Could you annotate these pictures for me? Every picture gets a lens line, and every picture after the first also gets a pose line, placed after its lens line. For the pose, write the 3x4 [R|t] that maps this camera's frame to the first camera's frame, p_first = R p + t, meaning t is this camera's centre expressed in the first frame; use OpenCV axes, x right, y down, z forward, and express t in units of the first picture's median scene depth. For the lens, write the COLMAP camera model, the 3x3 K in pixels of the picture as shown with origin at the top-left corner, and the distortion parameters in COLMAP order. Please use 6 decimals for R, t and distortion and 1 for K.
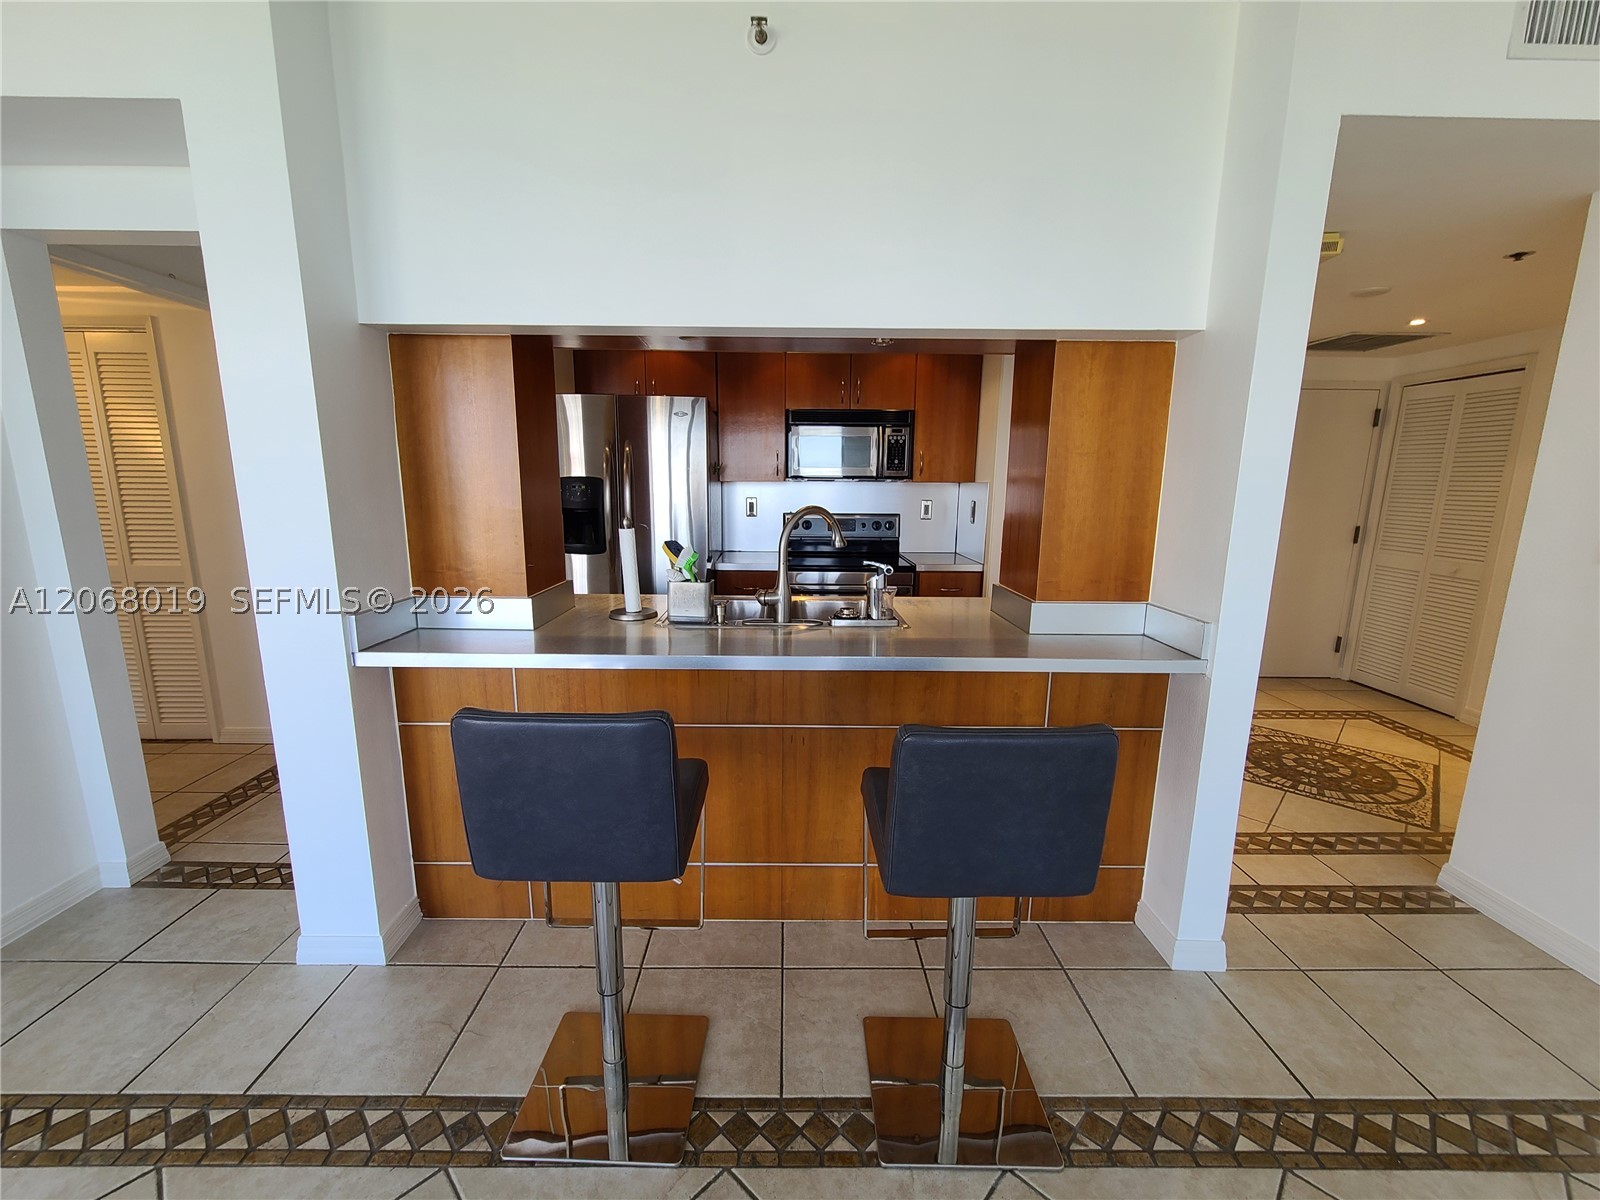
lens RADIAL K [[656.5, 0, 796.1], [0, 656.5, 609.0], [0, 0, 1]] dist [-0.004283, 0.001638]
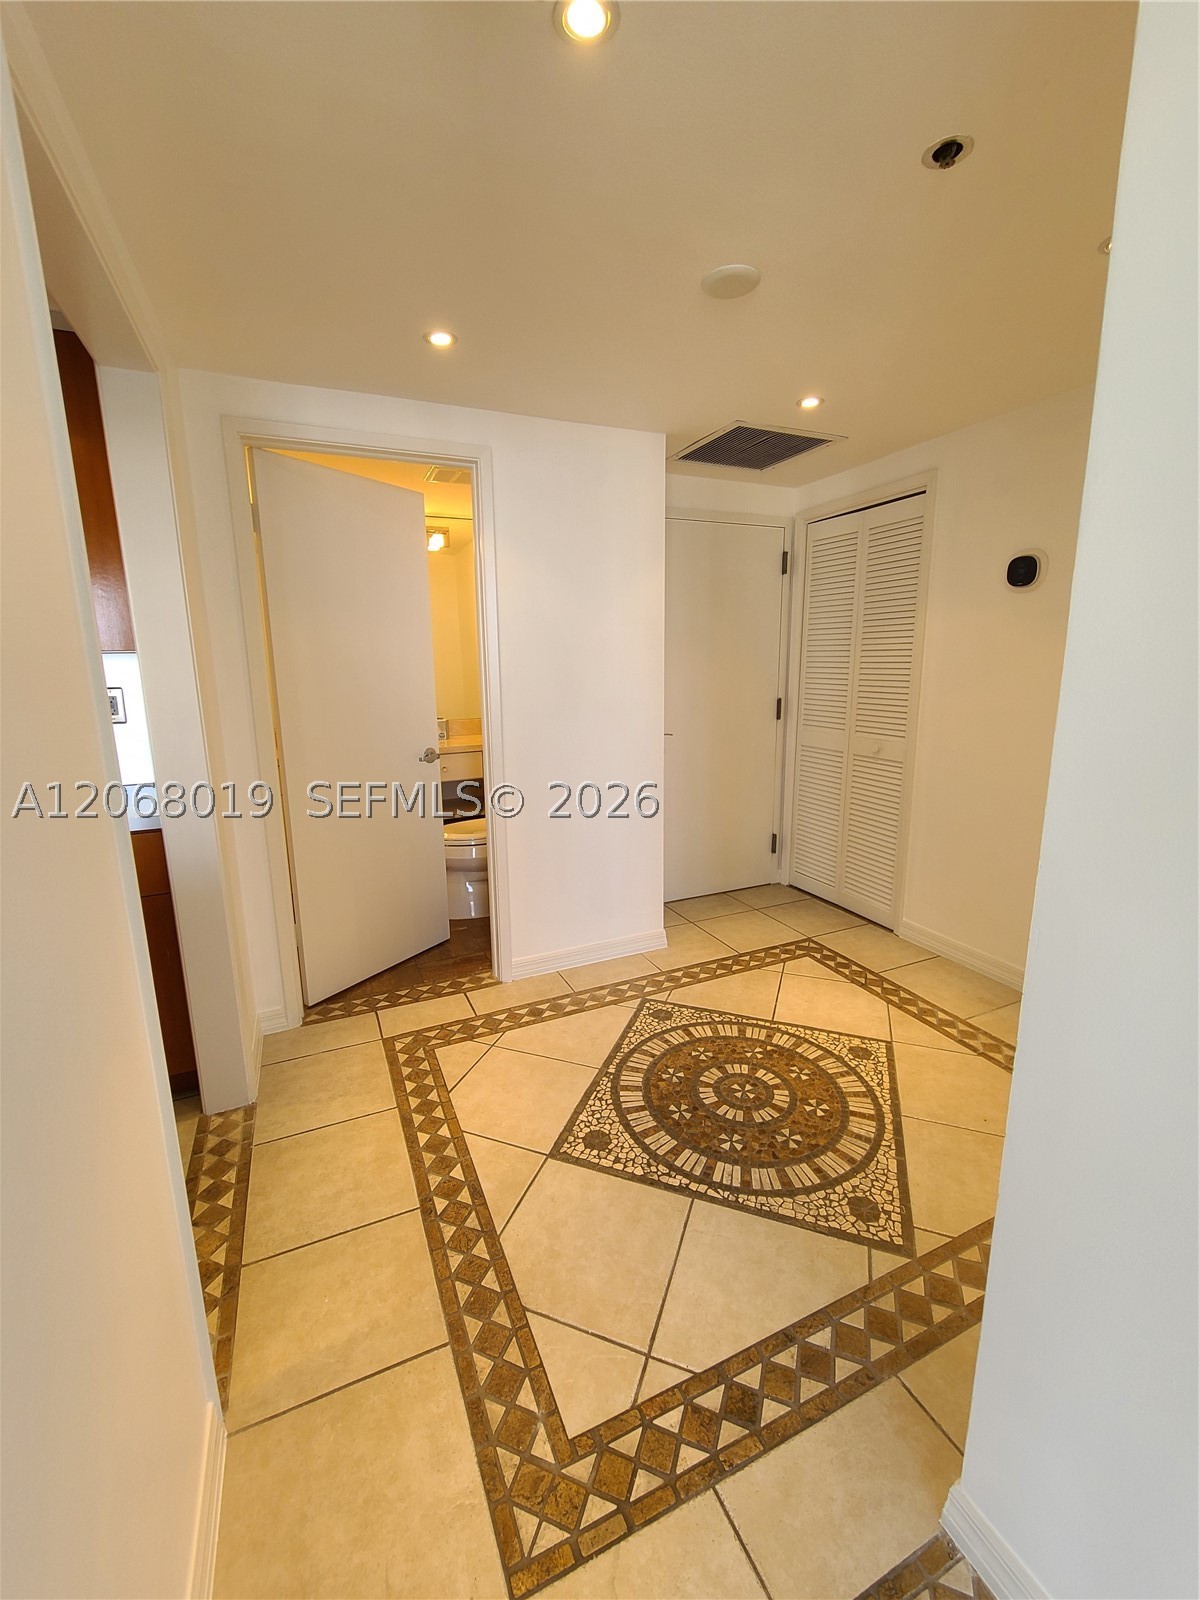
lens RADIAL K [[656.5, 0, 595.6], [0, 656.5, 793.9], [0, 0, 1]] dist [-0.004283, 0.001638]
pose [[0.916922, -0.100690, 0.386155, 0.471885], [0.098617, 0.994806, 0.025232, -0.075382], [-0.386690, 0.014946, 0.922089, 0.496662]]
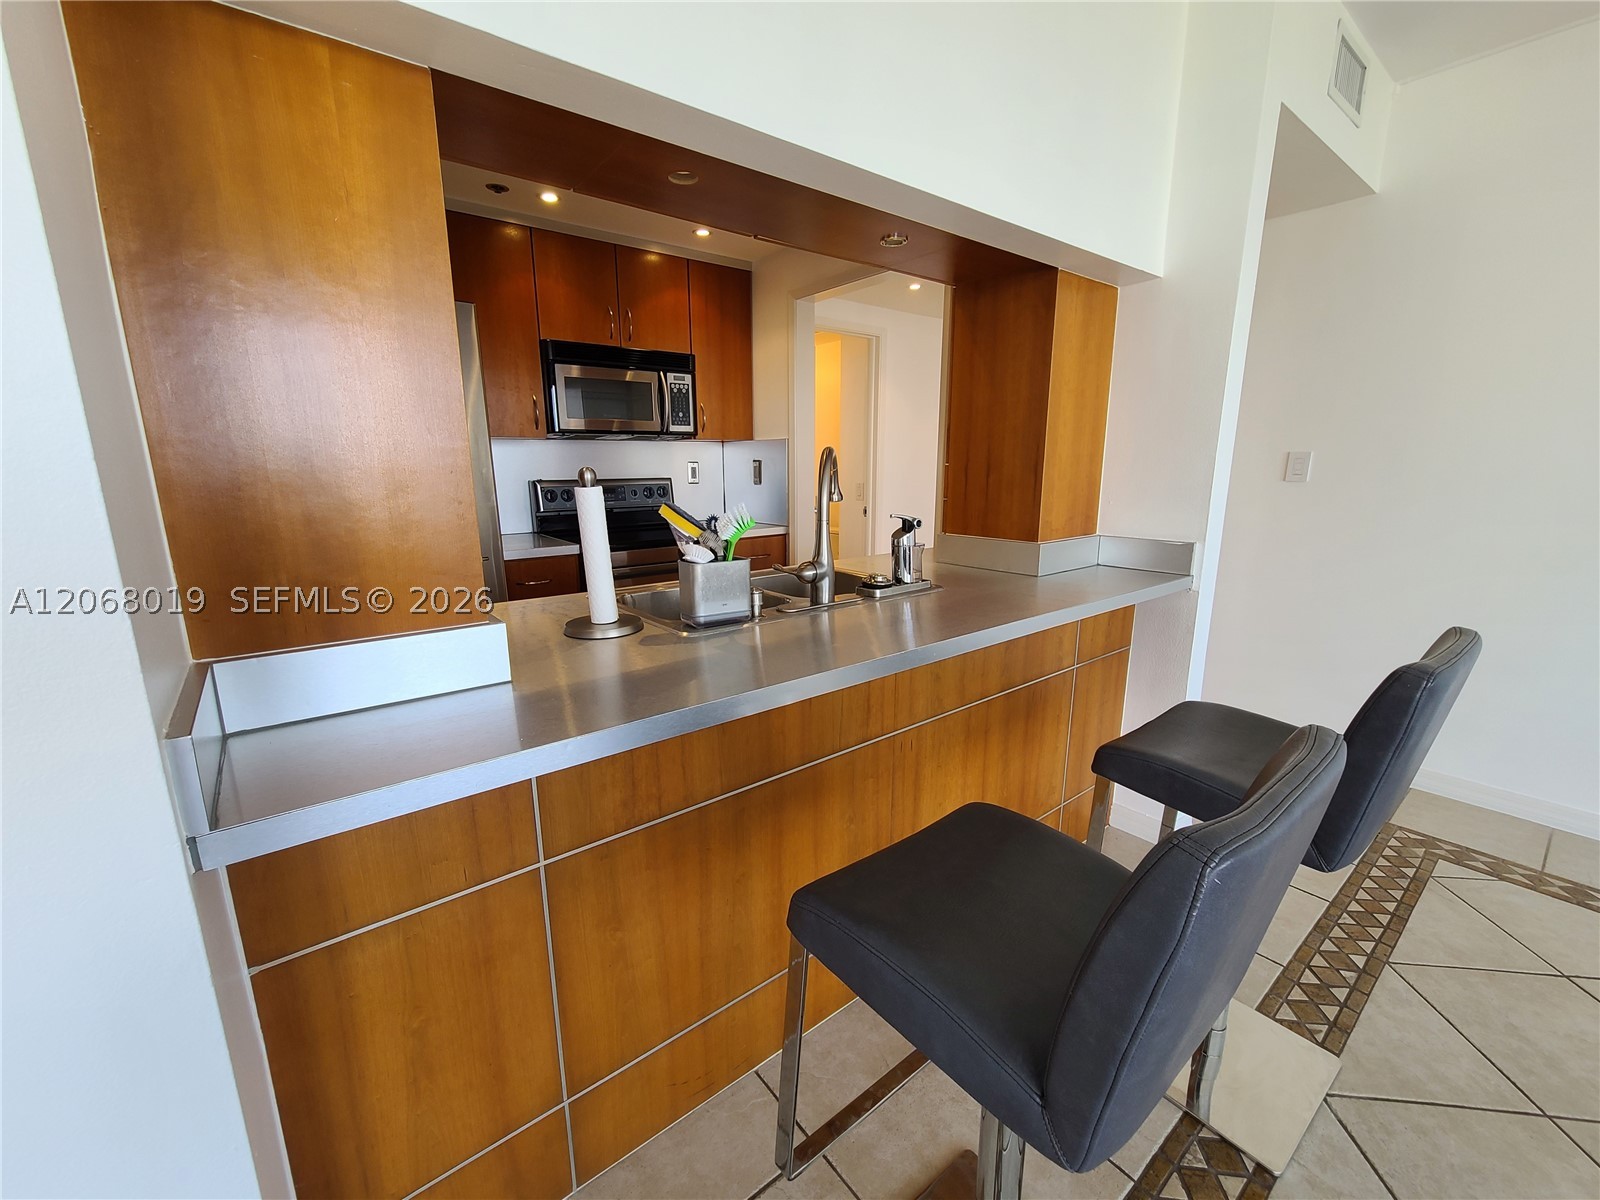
lens RADIAL K [[656.5, 0, 787.1], [0, 656.5, 610.5], [0, 0, 1]] dist [-0.004283, 0.001638]
pose [[0.788740, -0.149164, 0.596355, -0.340836], [0.130837, 0.988621, 0.074234, -0.021827], [-0.600642, 0.019474, 0.799281, 0.287055]]
